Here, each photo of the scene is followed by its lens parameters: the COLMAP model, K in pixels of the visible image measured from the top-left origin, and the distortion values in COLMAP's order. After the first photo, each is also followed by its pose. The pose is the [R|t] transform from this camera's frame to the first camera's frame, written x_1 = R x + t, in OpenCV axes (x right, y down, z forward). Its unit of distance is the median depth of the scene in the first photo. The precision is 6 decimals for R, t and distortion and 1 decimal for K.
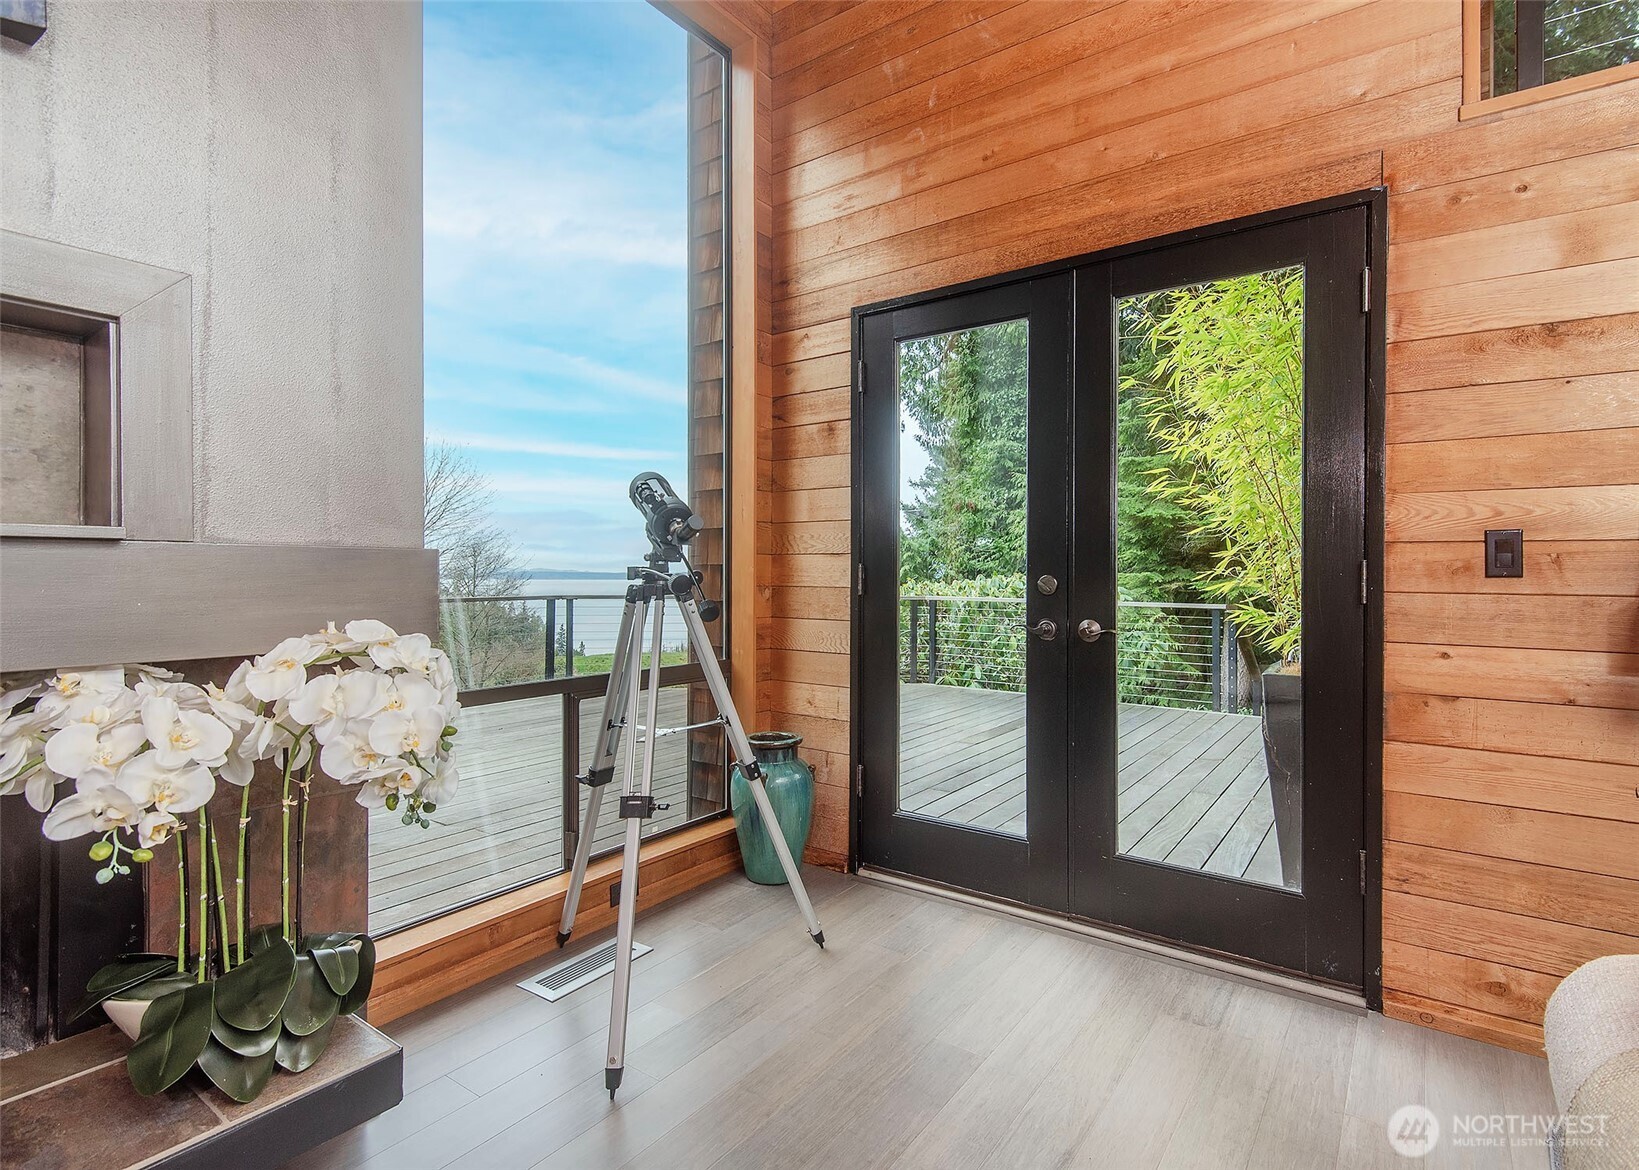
lens RADIAL K [[786.9, 0, 810.1], [0, 786.9, 578.3], [0, 0, 1]] dist [0.019619, -0.000552]
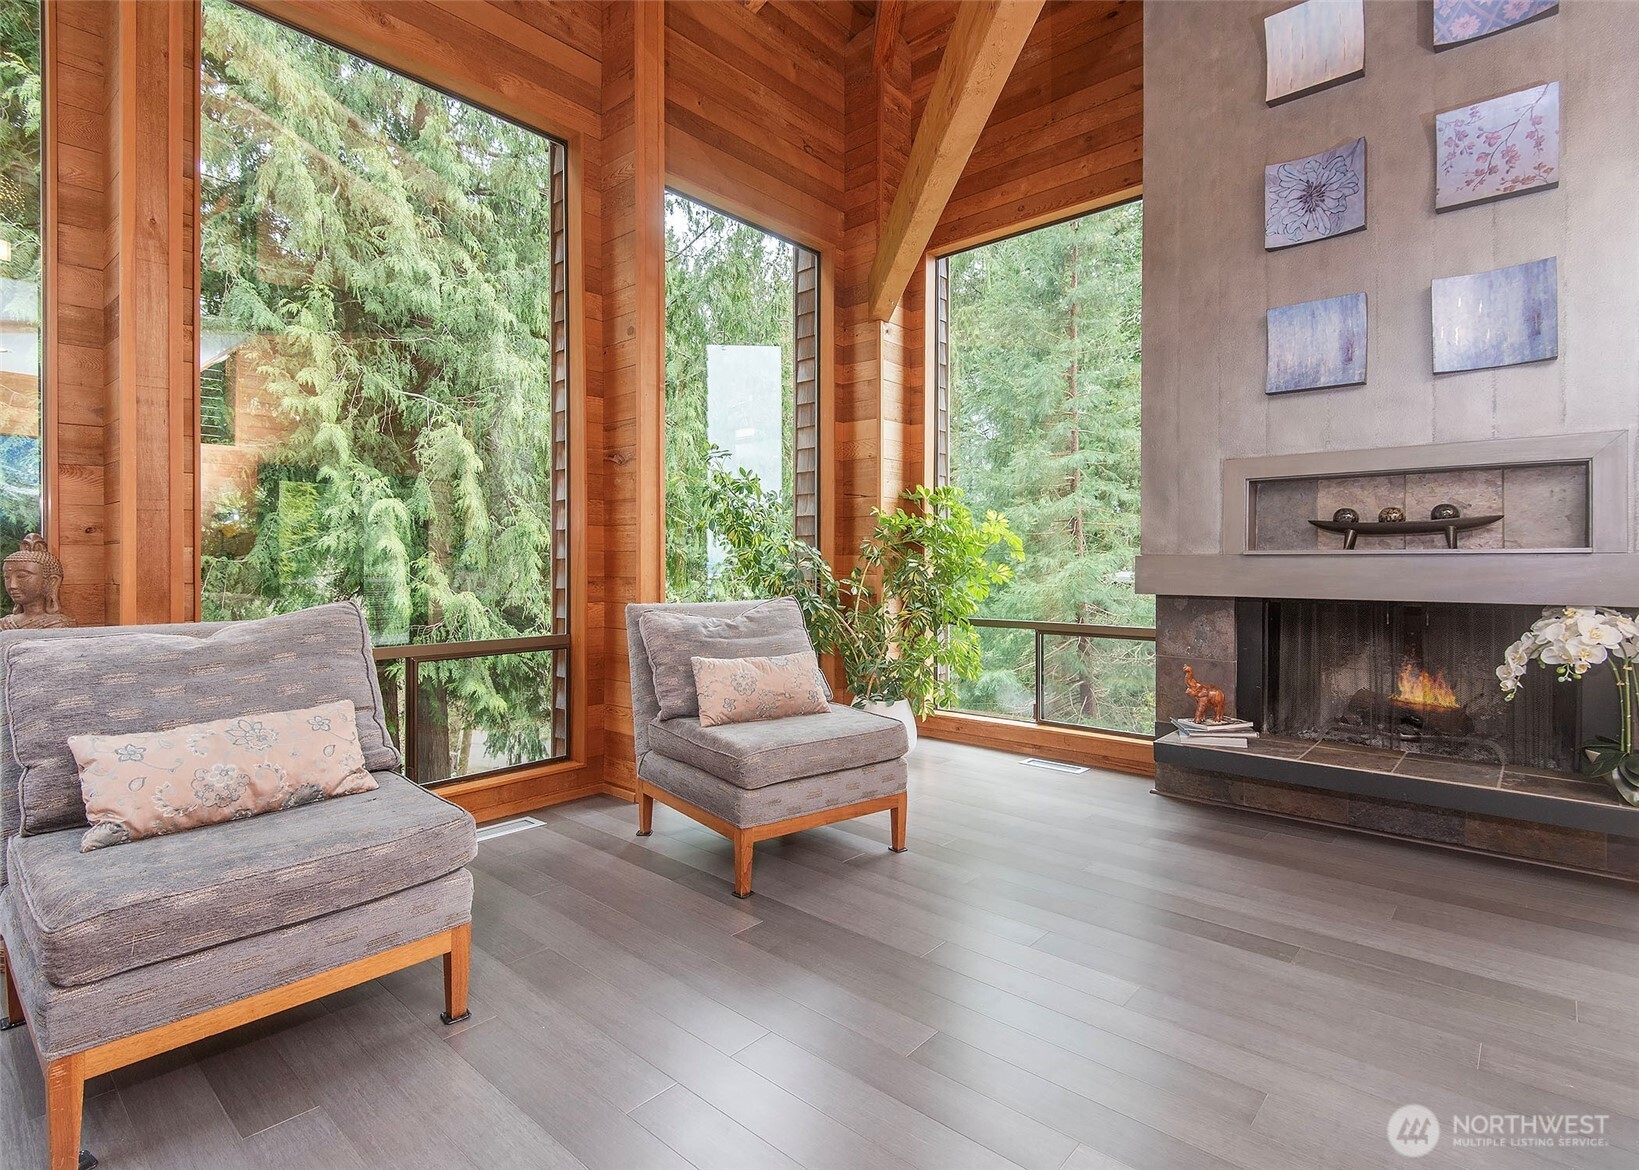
lens RADIAL K [[727.8, 0, 817.6], [0, 727.8, 566.2], [0, 0, 1]] dist [0.002438, -0.008244]
pose [[-0.172082, -0.002779, -0.985079, 0.793829], [-0.010764, 0.999942, -0.000941, 0.008464], [0.985024, 0.010442, -0.172102, -0.428730]]
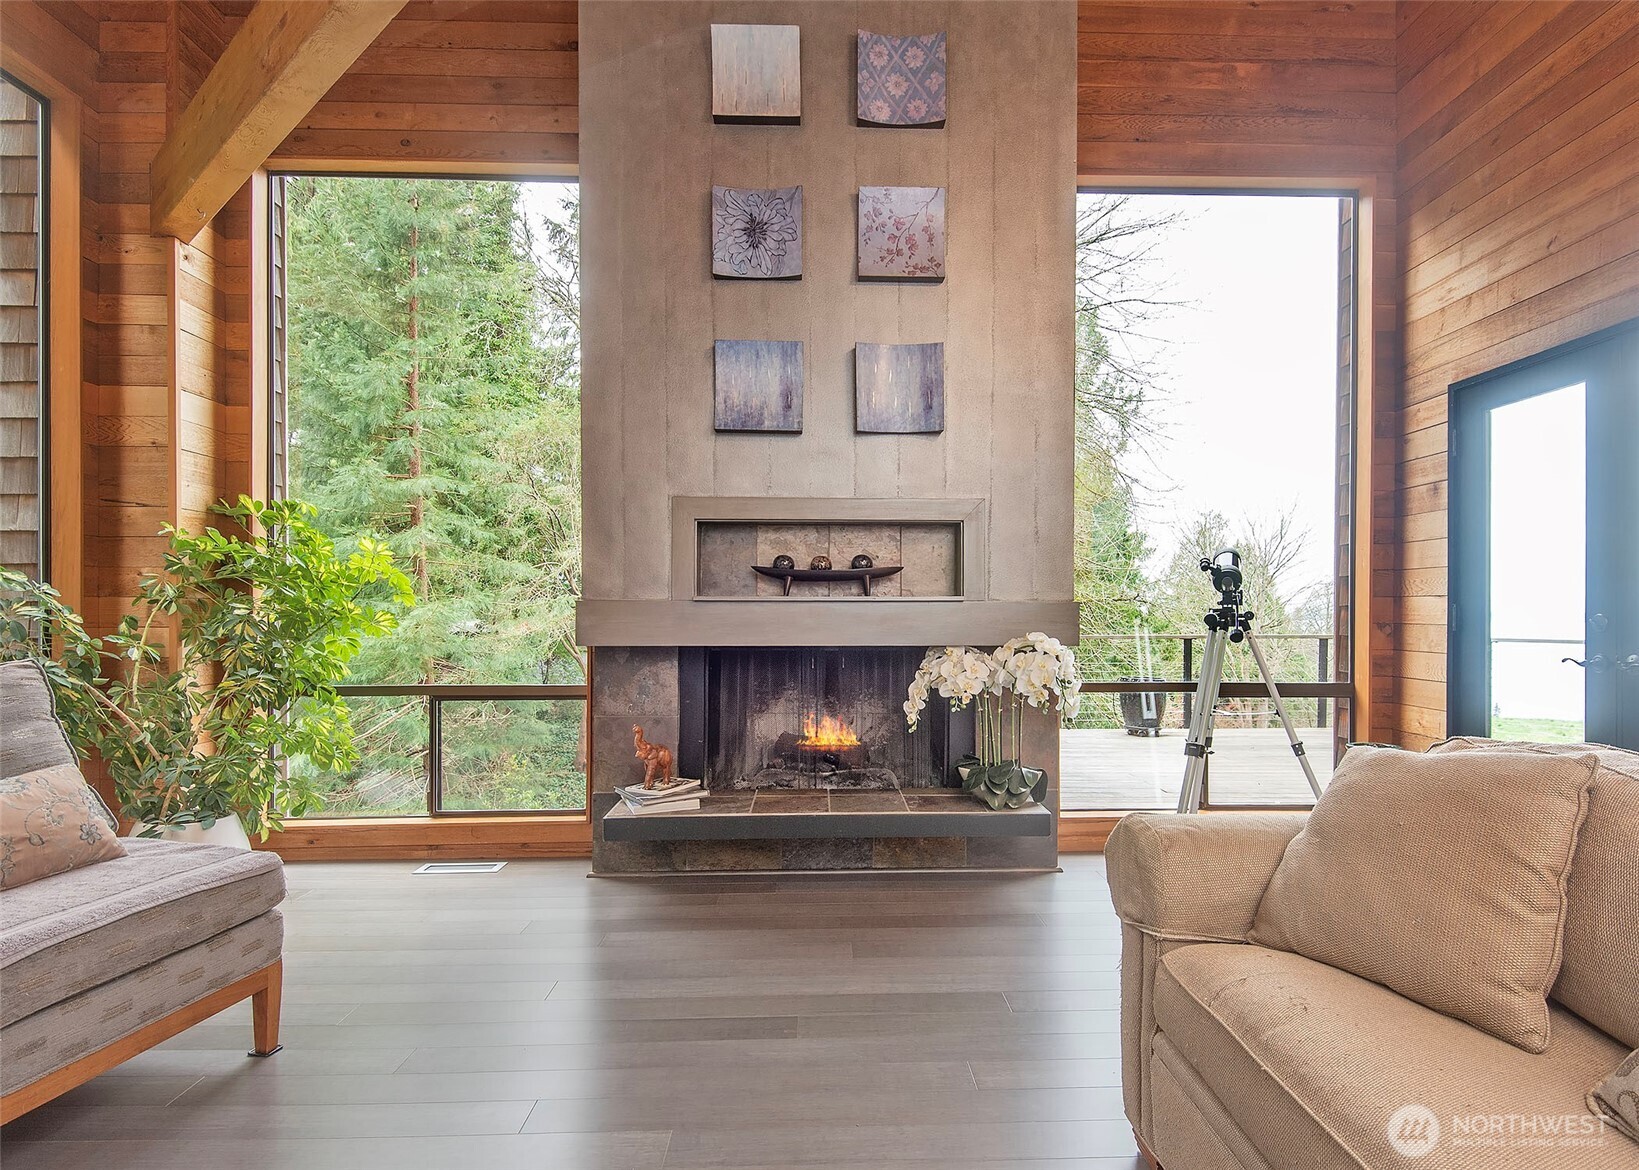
lens RADIAL K [[850.8, 0, 776.0], [0, 850.8, 614.3], [0, 0, 1]] dist [0.026234, -0.018926]
pose [[0.536900, -0.002403, -0.843643, 0.628339], [-0.004514, 0.999973, -0.005720, 0.008996], [0.843634, 0.006879, 0.536875, -0.555450]]
